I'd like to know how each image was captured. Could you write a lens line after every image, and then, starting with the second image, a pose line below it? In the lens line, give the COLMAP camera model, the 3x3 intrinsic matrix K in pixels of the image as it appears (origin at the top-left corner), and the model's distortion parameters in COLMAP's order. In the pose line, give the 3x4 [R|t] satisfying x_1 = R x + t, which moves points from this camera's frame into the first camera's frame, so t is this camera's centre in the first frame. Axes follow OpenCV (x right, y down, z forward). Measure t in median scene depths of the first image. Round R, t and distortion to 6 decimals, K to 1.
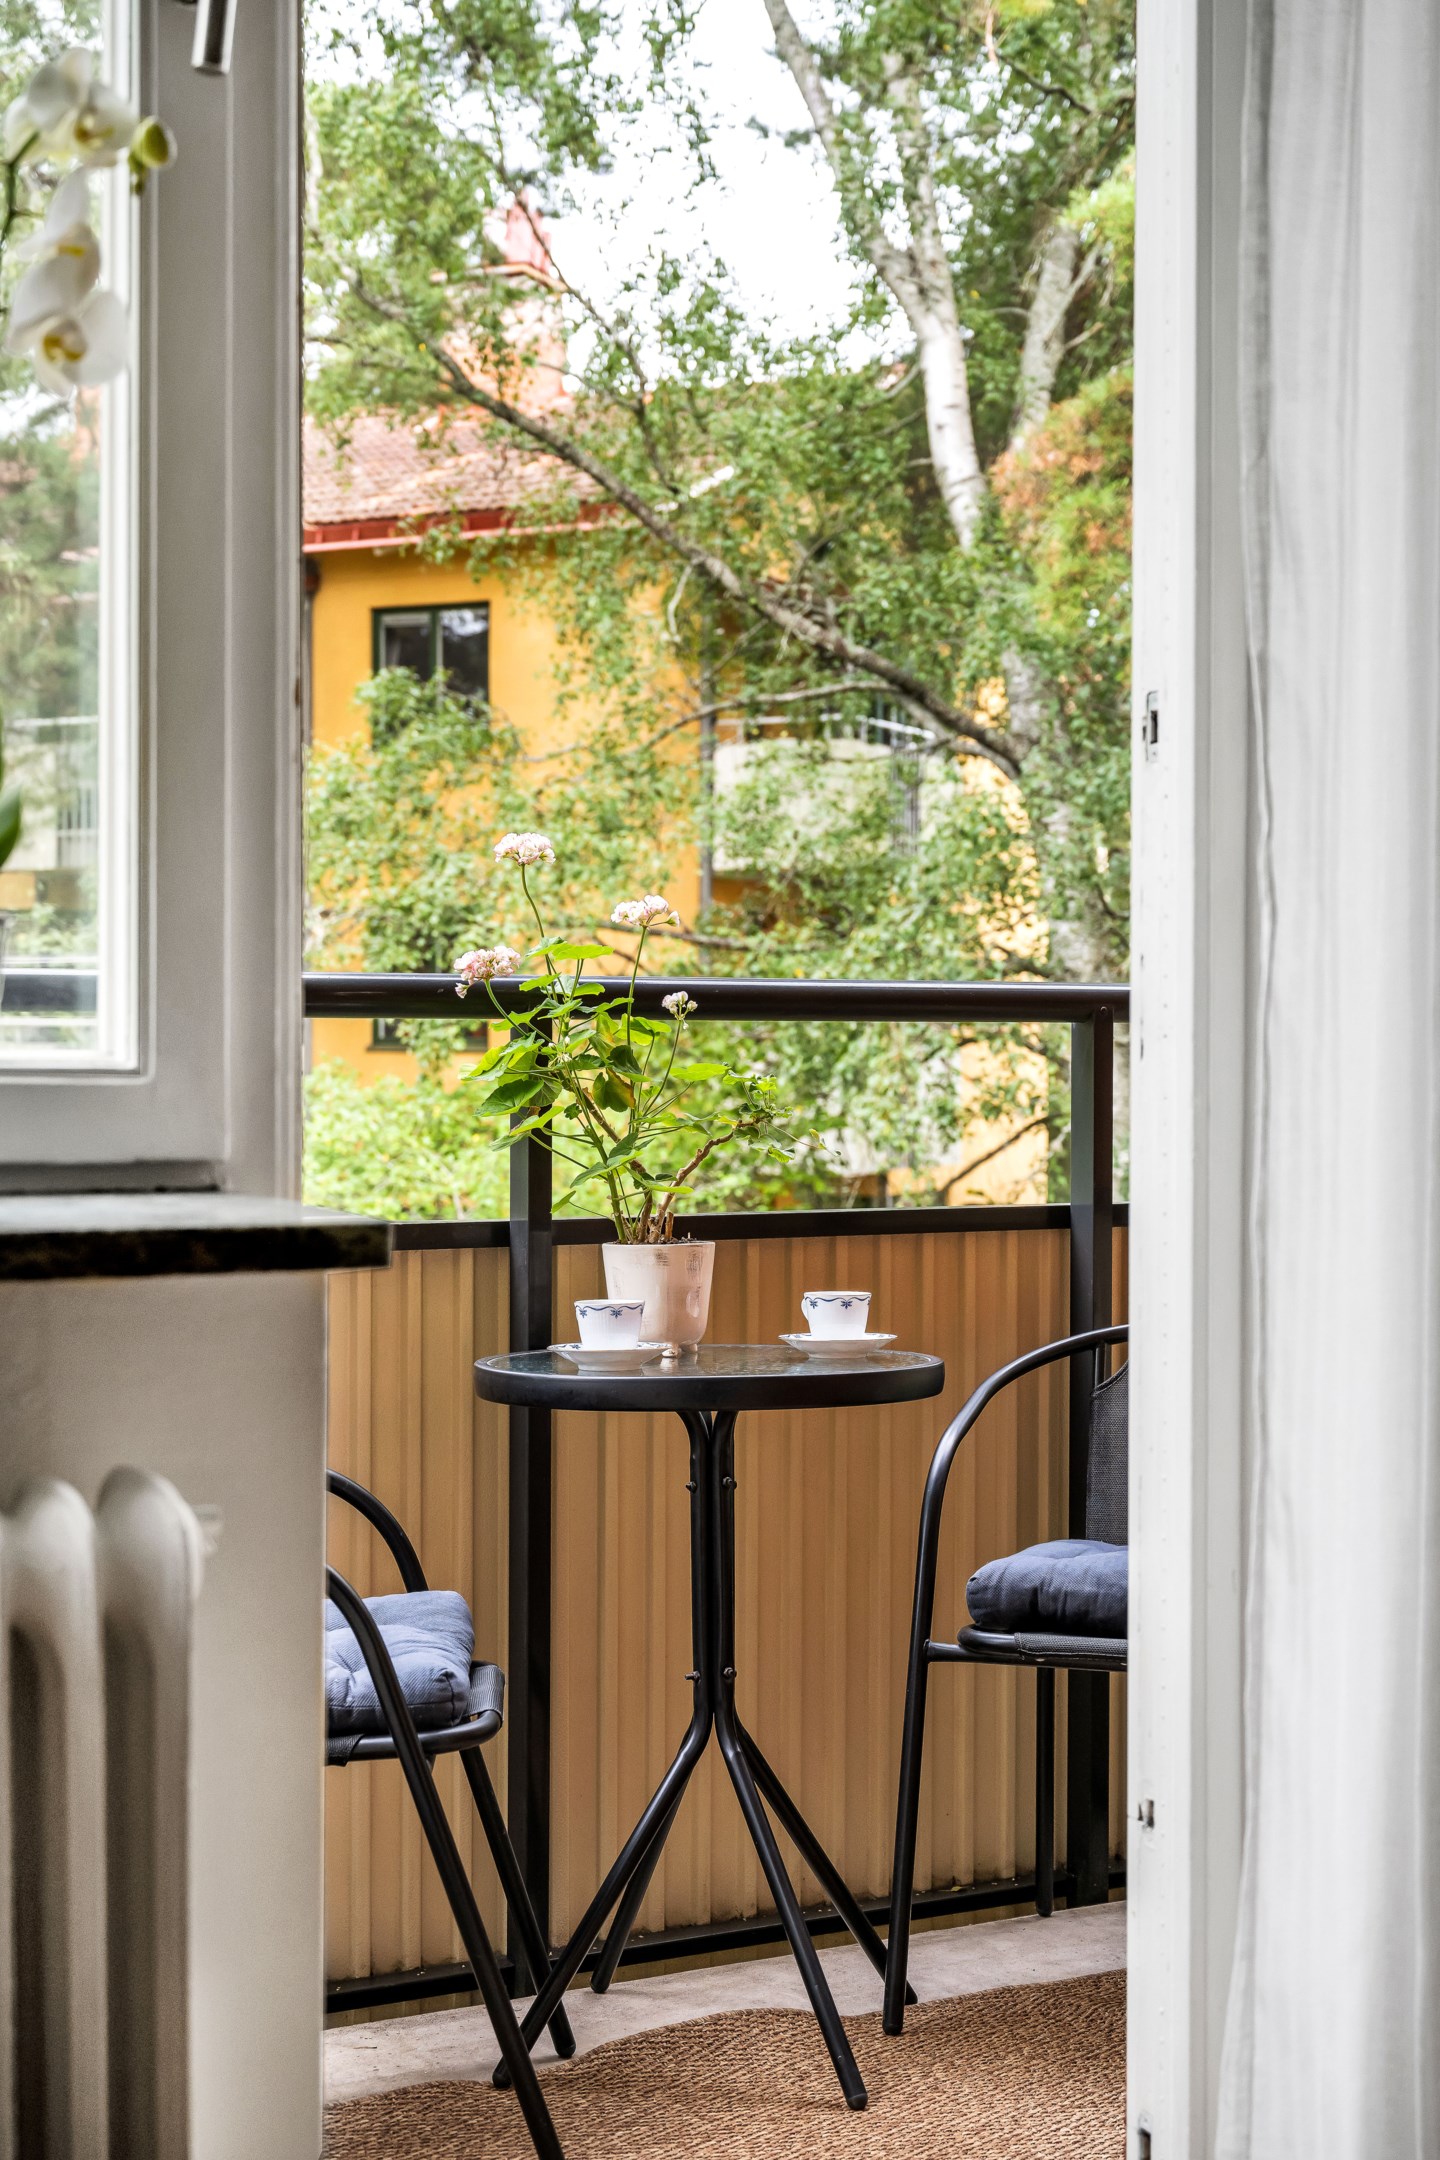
lens RADIAL K [[3001.7, 0, 721.0], [0, 3001.7, 1083.6], [0, 0, 1]] dist [0.094598, 0.000000]
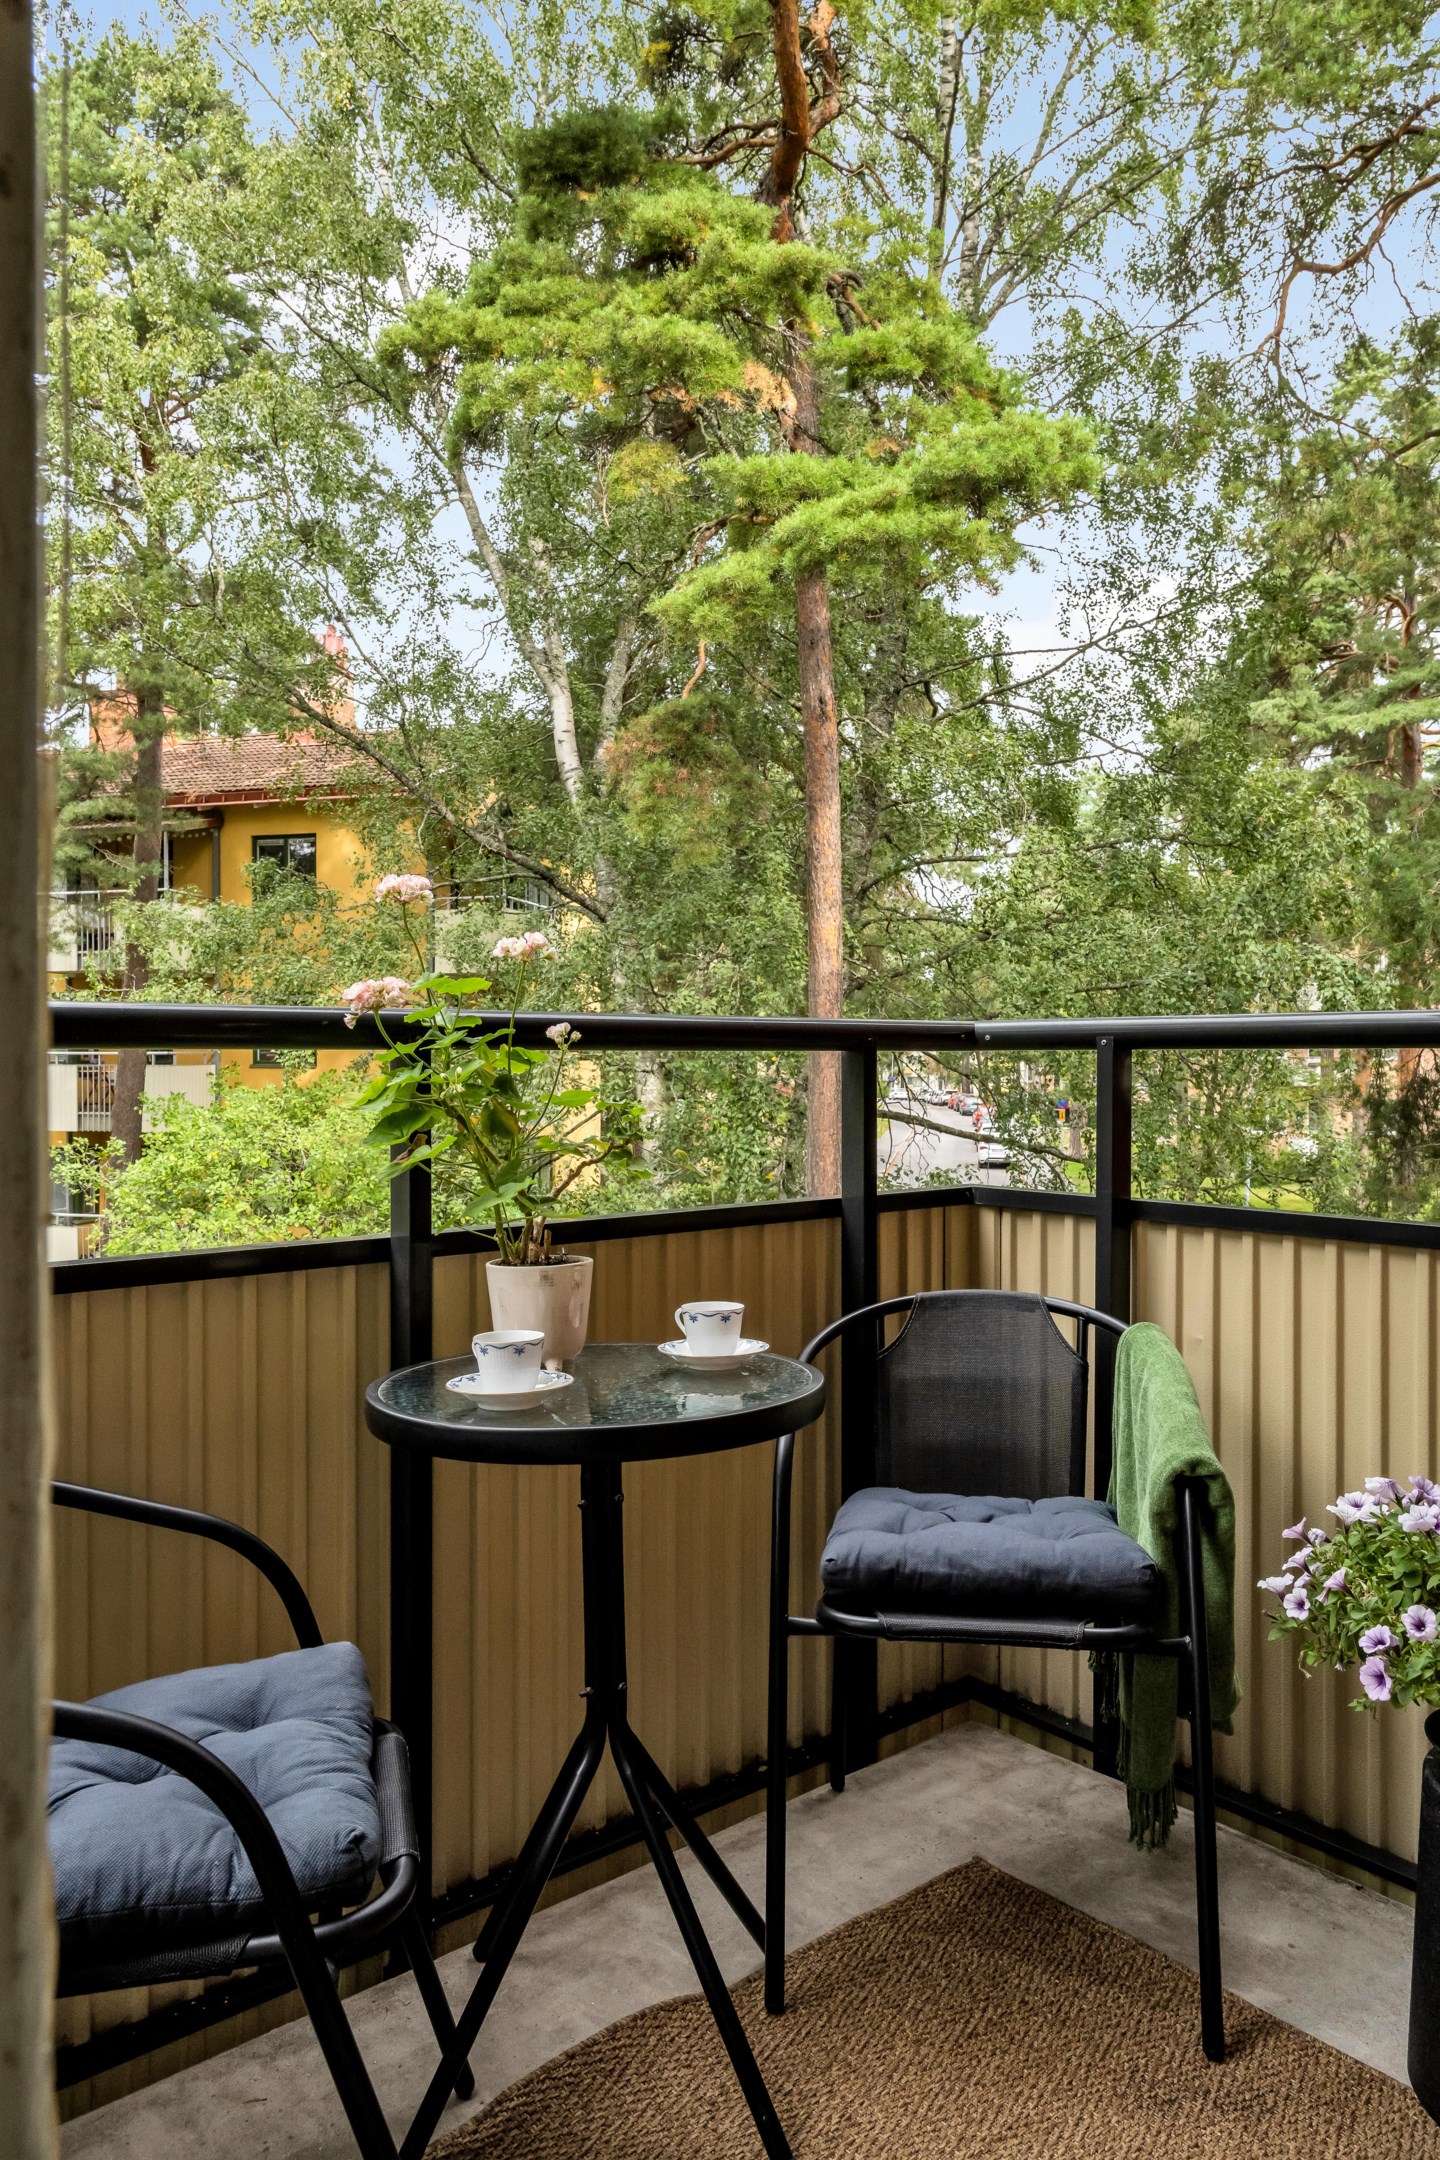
lens RADIAL K [[1476.7, 0, 719.4], [0, 1476.7, 1058.8], [0, 0, 1]] dist [0.003082, 0.001621]
pose [[0.981973, -0.005787, 0.188934, -0.054878], [0.008600, 0.999864, -0.014072, -0.010089], [-0.188827, 0.015443, 0.981889, 0.465801]]
